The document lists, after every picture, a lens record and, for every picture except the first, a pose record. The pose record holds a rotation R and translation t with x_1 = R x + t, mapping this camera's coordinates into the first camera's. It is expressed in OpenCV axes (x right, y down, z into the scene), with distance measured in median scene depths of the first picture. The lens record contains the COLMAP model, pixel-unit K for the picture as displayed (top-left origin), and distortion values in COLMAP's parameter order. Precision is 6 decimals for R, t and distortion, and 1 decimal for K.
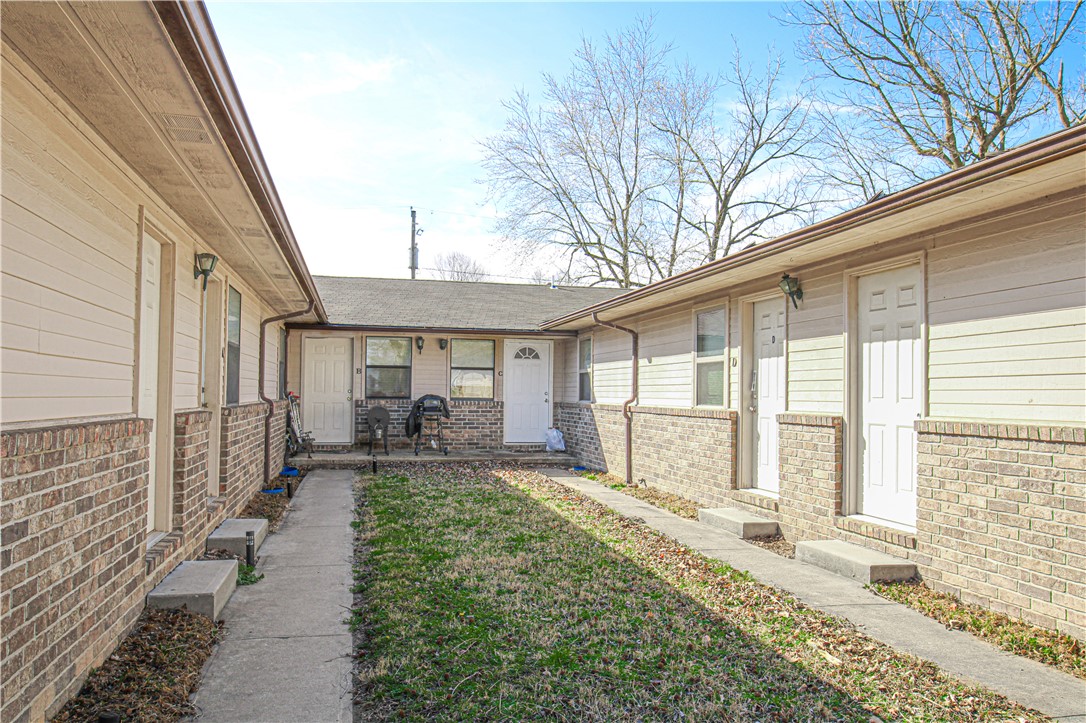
lens RADIAL K [[814.6, 0, 542.2], [0, 814.6, 377.4], [0, 0, 1]] dist [-0.031775, 0.003512]
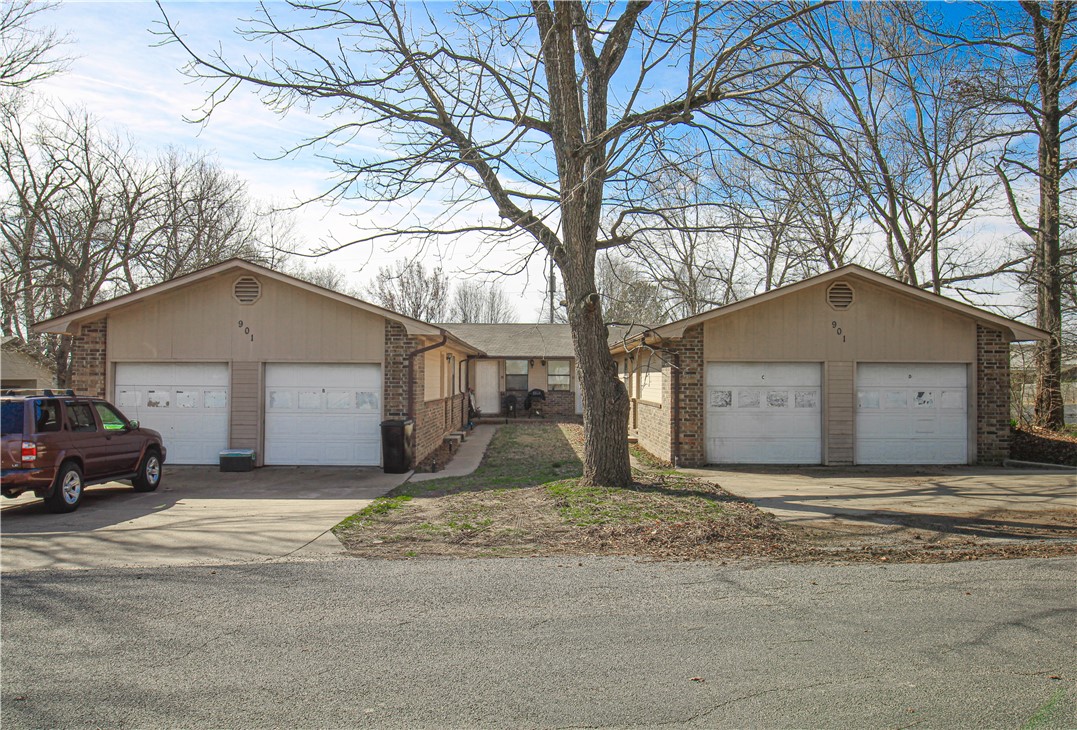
lens RADIAL K [[814.1, 0, 538.5], [0, 814.1, 365.0], [0, 0, 1]] dist [0.000221, -0.000016]
pose [[0.978850, -0.012705, -0.204186, 0.289010], [0.012959, 0.999916, -0.000093, -0.038986], [0.204170, -0.002555, 0.978932, -1.005880]]
